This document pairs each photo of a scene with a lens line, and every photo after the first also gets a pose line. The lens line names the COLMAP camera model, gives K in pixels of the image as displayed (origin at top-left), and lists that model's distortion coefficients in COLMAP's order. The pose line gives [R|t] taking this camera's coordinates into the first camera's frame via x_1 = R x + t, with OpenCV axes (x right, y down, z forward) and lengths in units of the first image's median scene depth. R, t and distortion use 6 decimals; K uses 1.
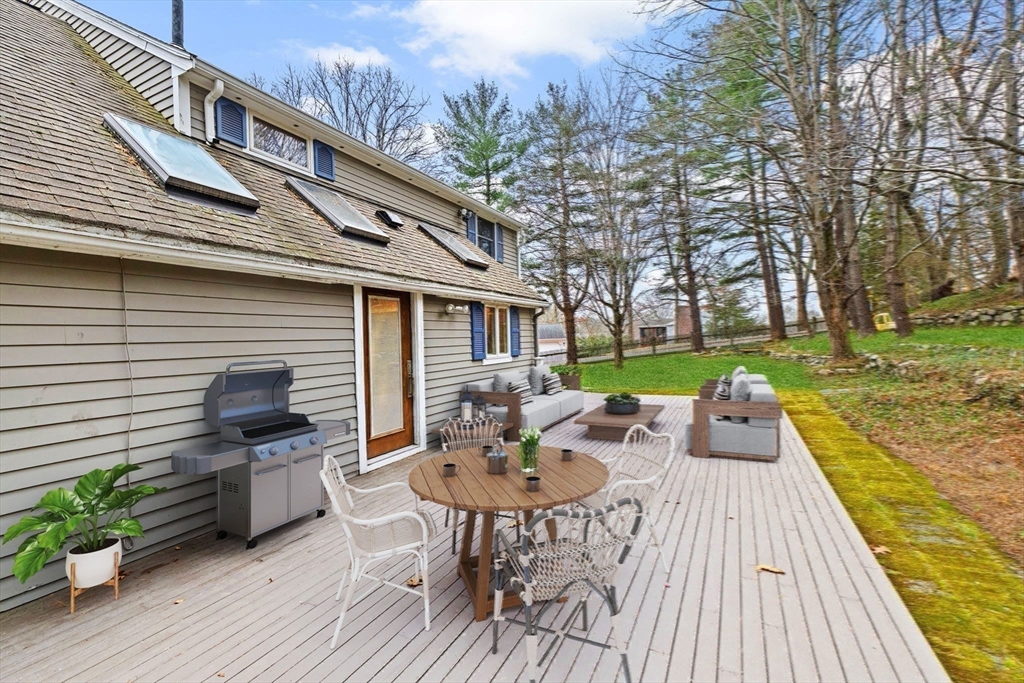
lens RADIAL K [[444.1, 0, 512.0], [0, 444.1, 341.5], [0, 0, 1]] dist [-0.000671, 0.000250]
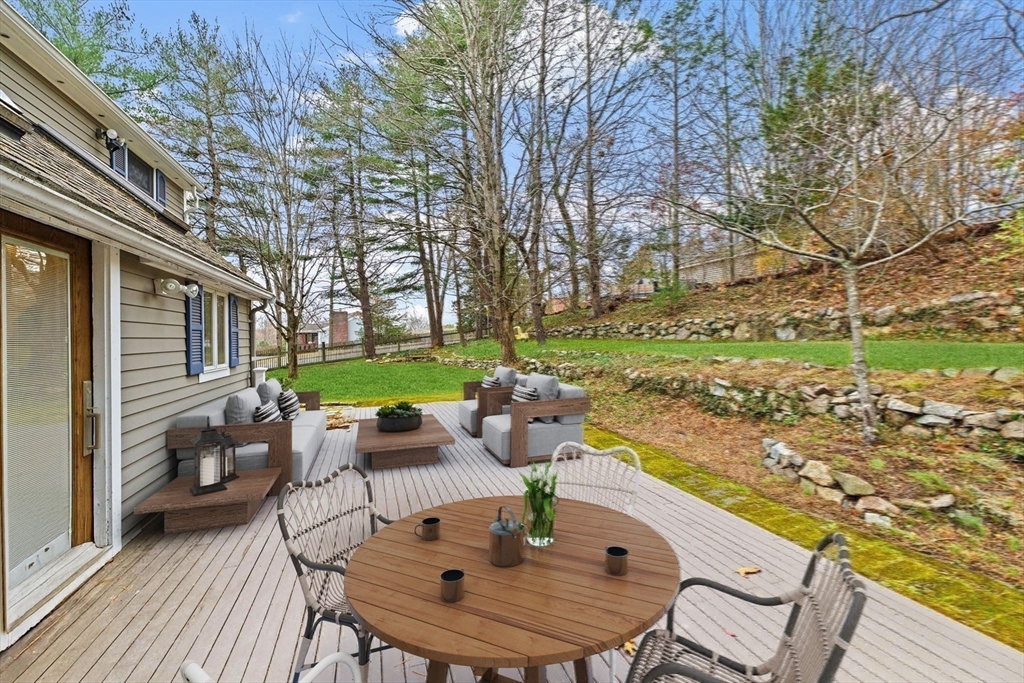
lens RADIAL K [[444.1, 0, 512.0], [0, 444.1, 341.5], [0, 0, 1]] dist [-0.000671, 0.000250]
pose [[0.711572, 0.014519, 0.702464, -0.114581], [-0.003795, 0.999851, -0.016821, 0.002138], [-0.702603, 0.009303, 0.711521, 0.143349]]
